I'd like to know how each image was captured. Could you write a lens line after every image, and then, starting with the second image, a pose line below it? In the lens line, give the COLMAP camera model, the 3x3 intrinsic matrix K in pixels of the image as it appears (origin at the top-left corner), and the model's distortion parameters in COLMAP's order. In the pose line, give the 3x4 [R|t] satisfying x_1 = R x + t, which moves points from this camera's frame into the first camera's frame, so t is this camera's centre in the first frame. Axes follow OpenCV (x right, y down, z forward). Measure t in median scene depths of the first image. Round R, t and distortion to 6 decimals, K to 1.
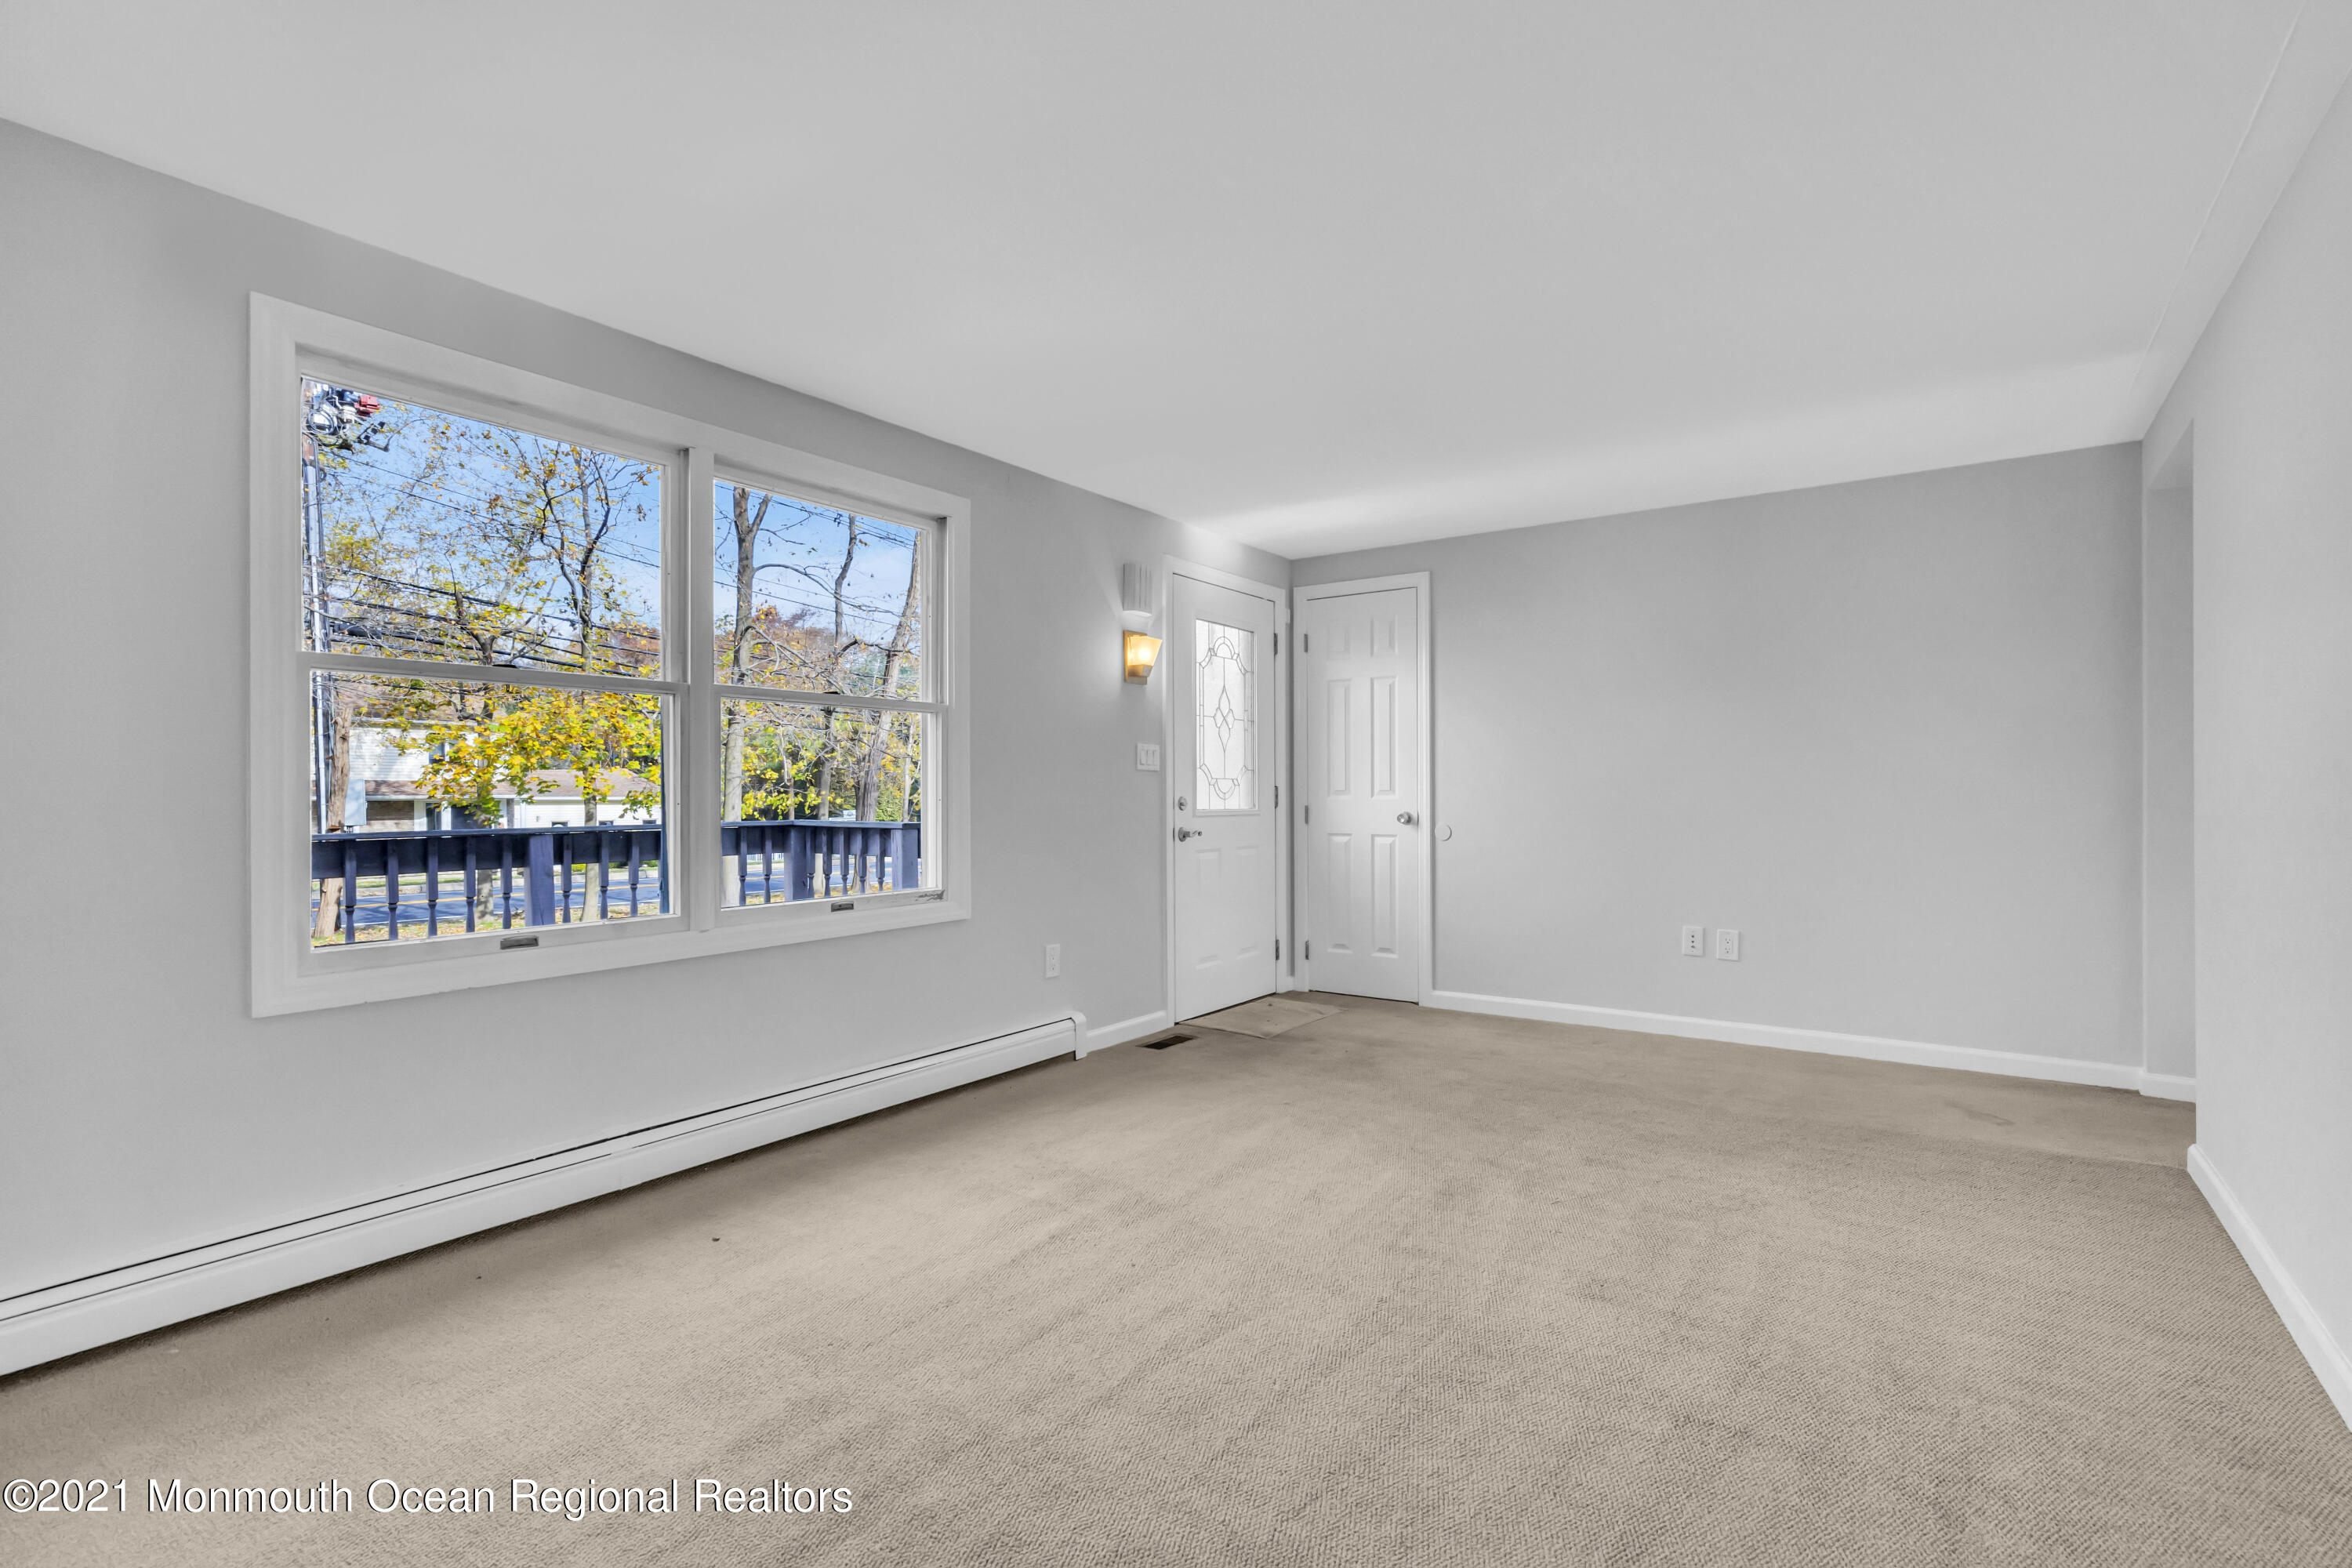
lens RADIAL K [[1096.6, 0, 1177.8], [0, 1096.6, 793.2], [0, 0, 1]] dist [-0.000140, 0.000255]
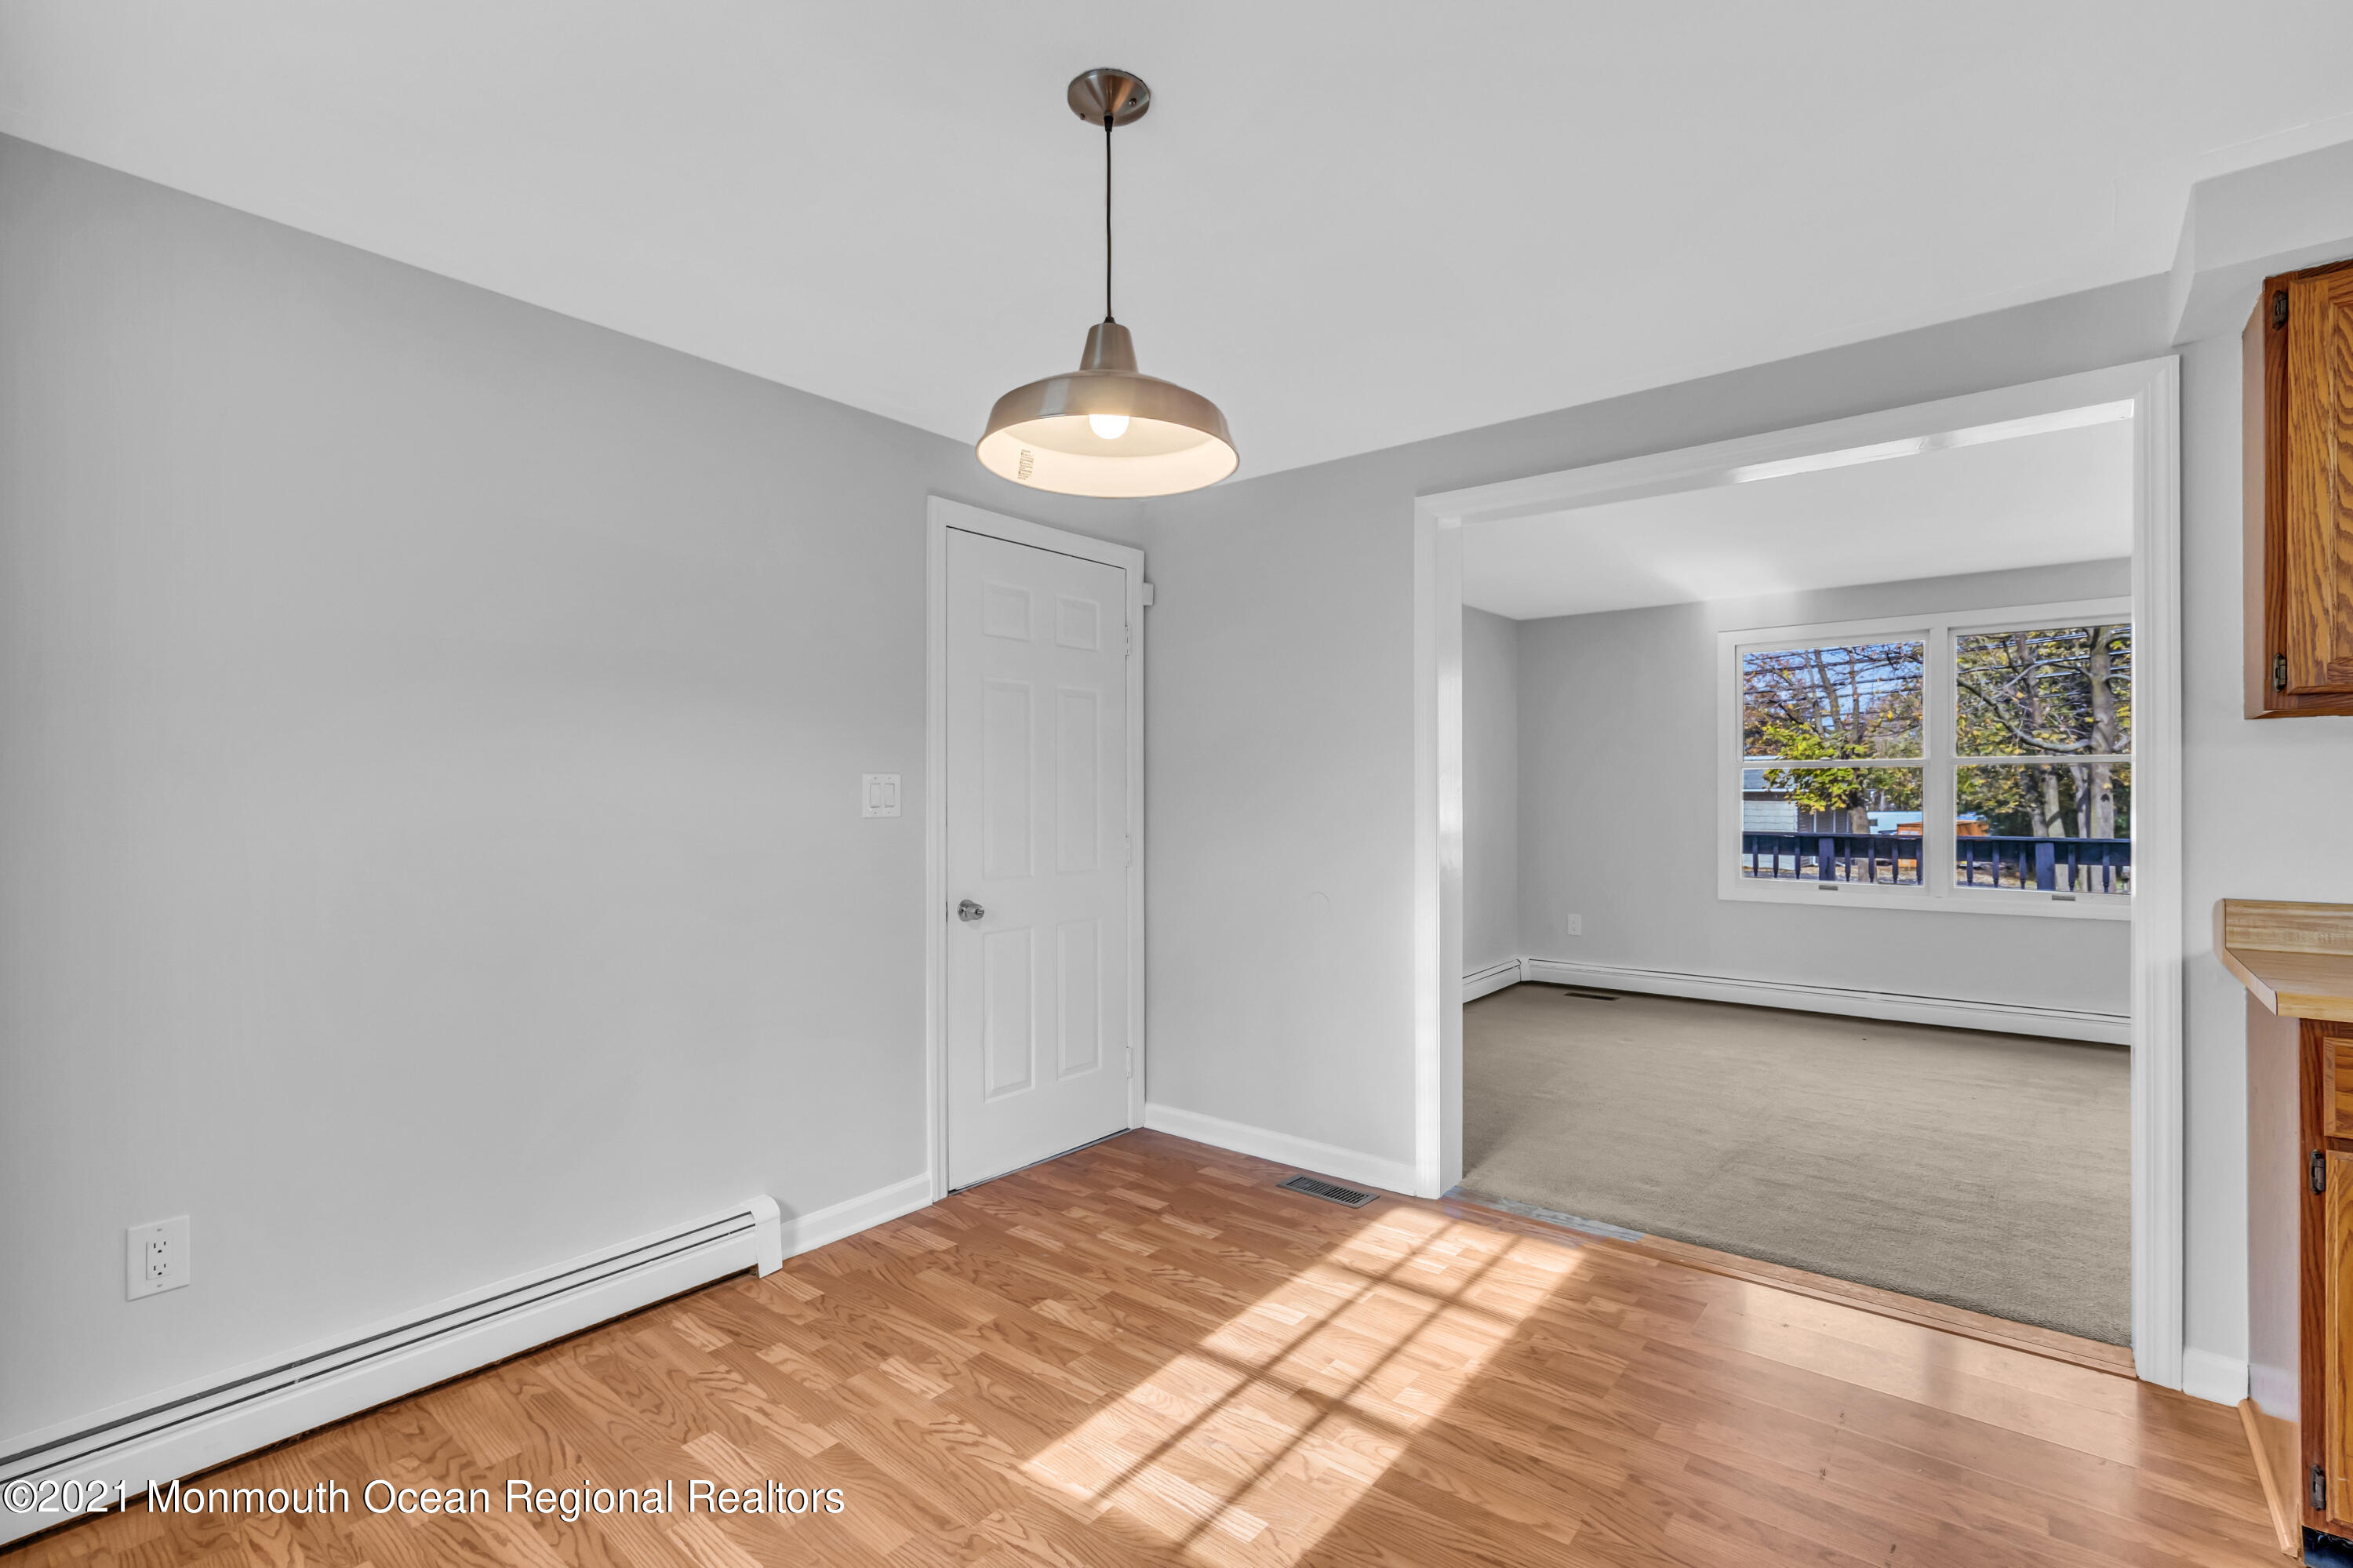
lens RADIAL K [[1064.5, 0, 1177.5], [0, 1064.5, 788.9], [0, 0, 1]] dist [-0.003901, 0.001244]
pose [[-0.065241, -0.000449, -0.997869, 0.878612], [-0.000839, 1.000000, -0.000396, -0.032405], [0.997869, 0.000811, -0.065241, -0.081267]]
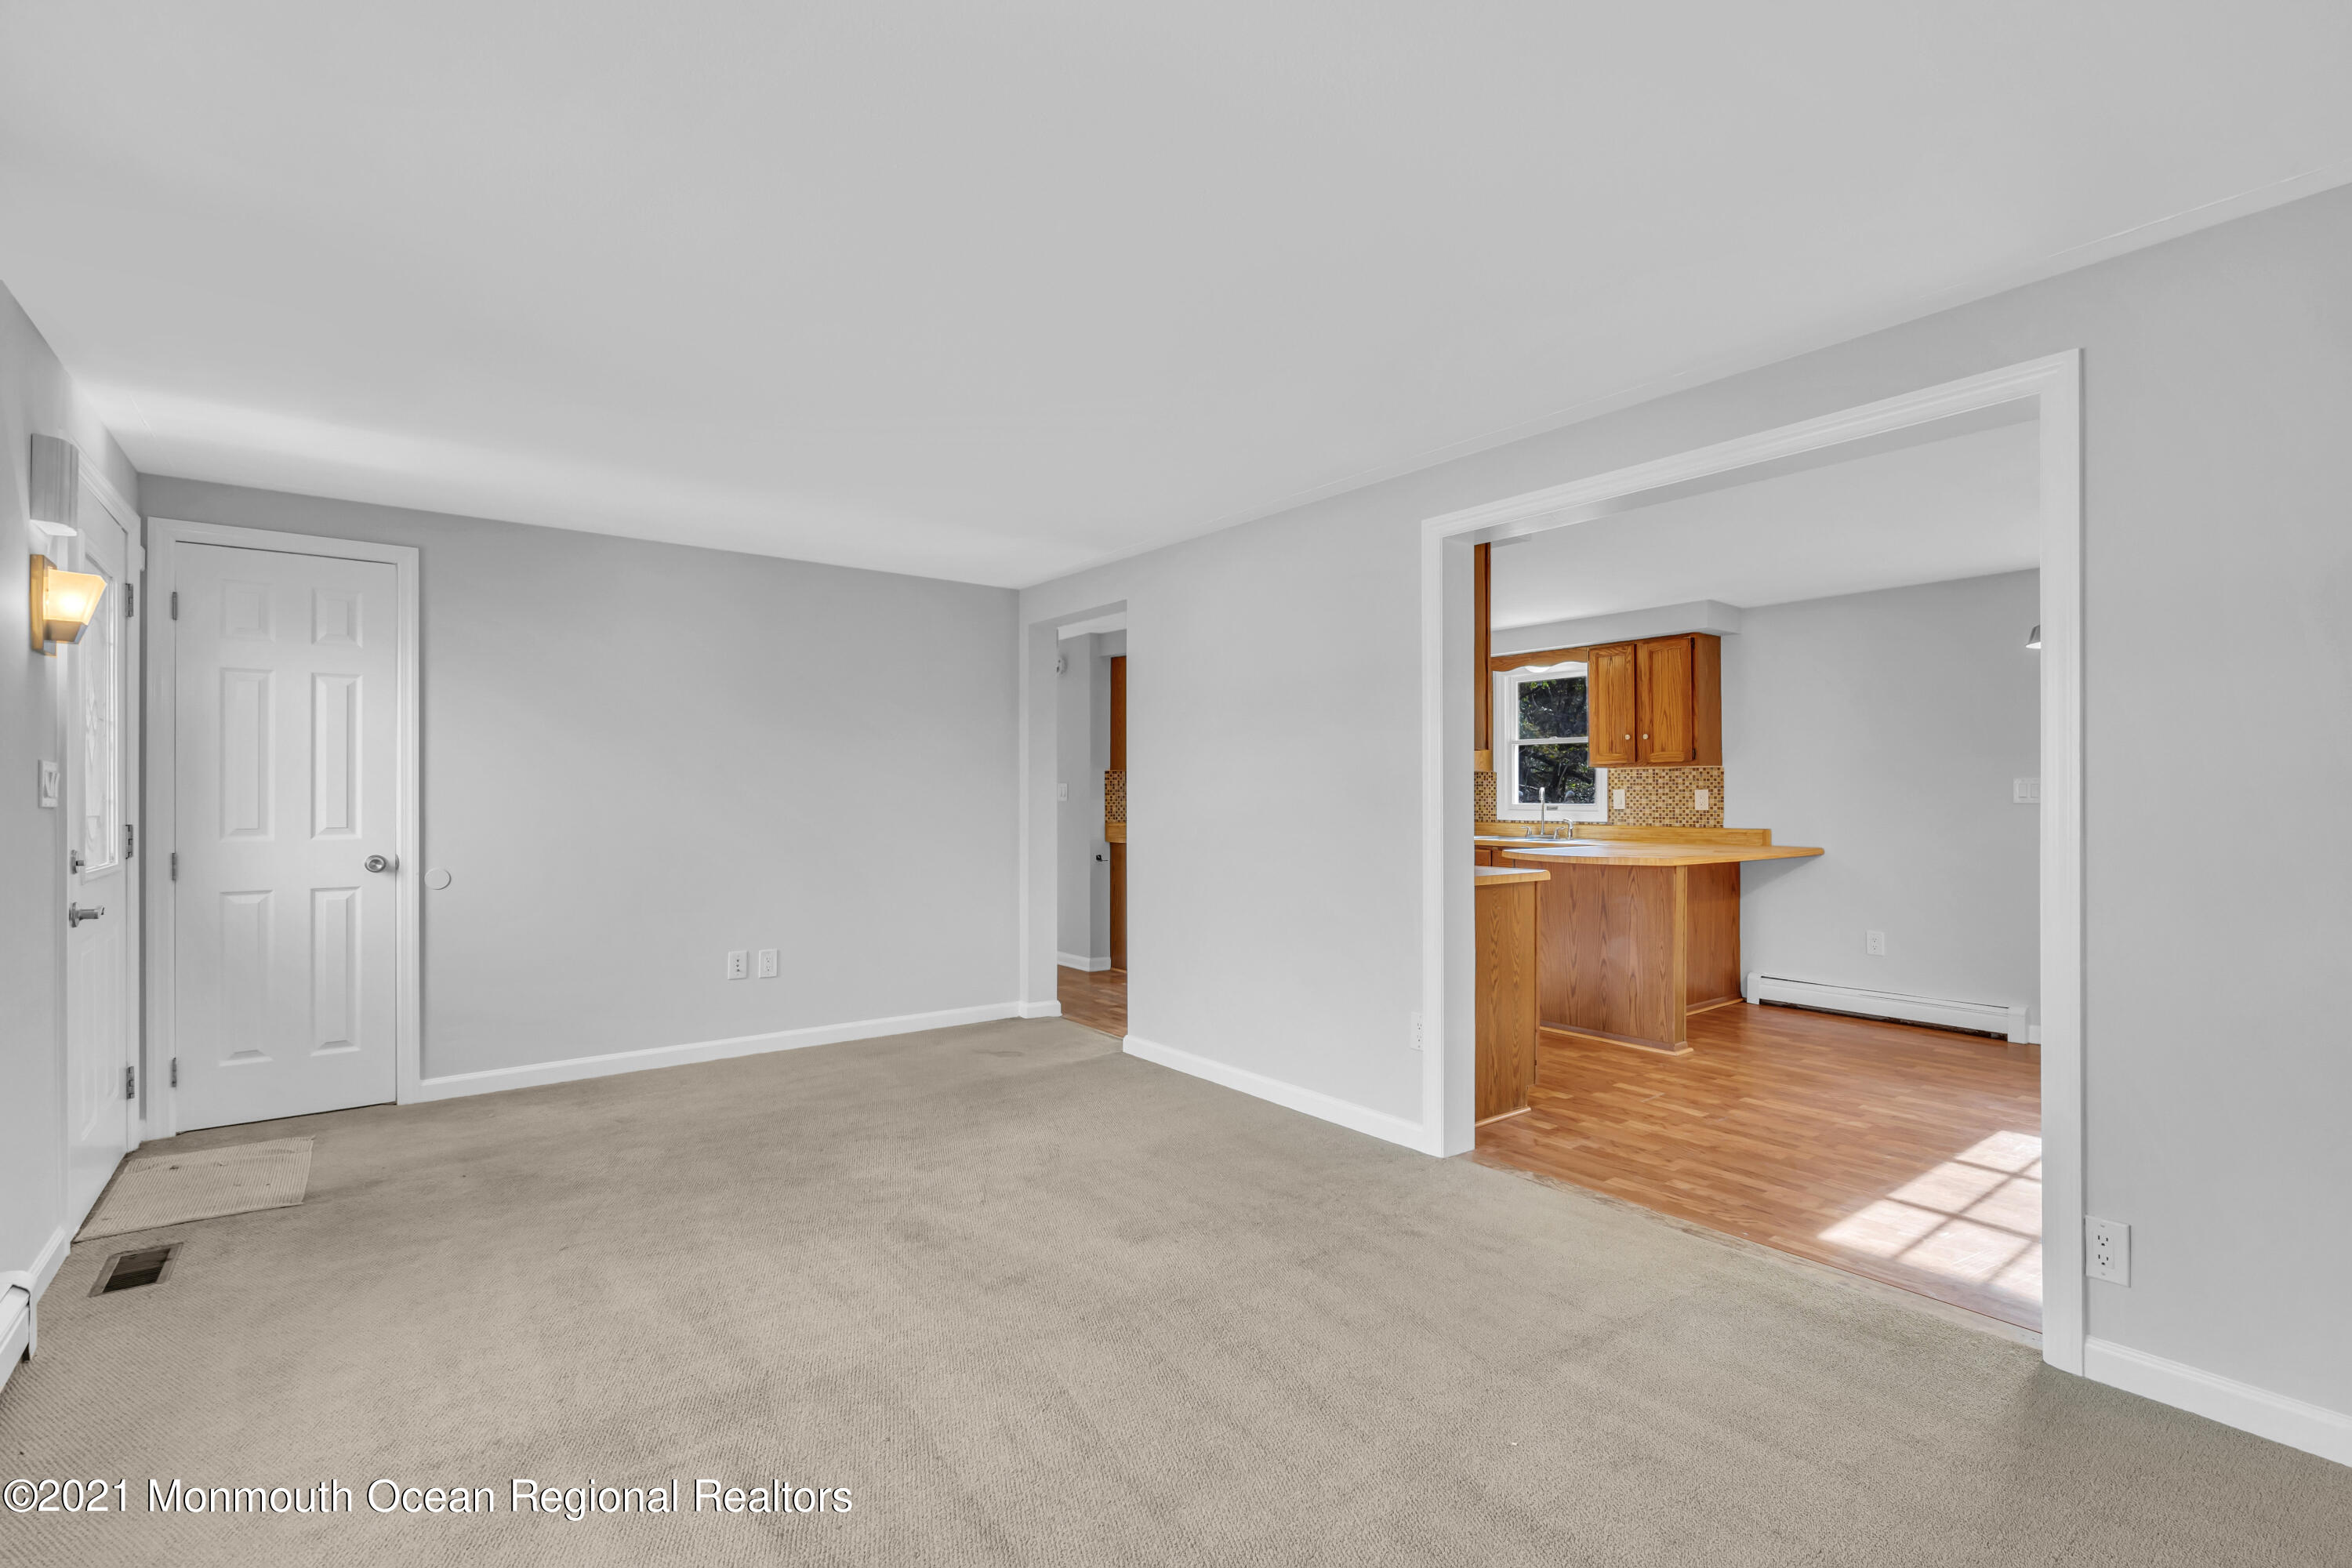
lens RADIAL K [[1064.0, 0, 1177.0], [0, 1064.0, 788.9], [0, 0, 1]] dist [-0.003901, 0.001244]
pose [[0.293684, 0.008489, 0.955865, -0.374609], [0.000370, 0.999959, -0.008995, -0.025032], [-0.955903, 0.002995, 0.293669, 0.281137]]
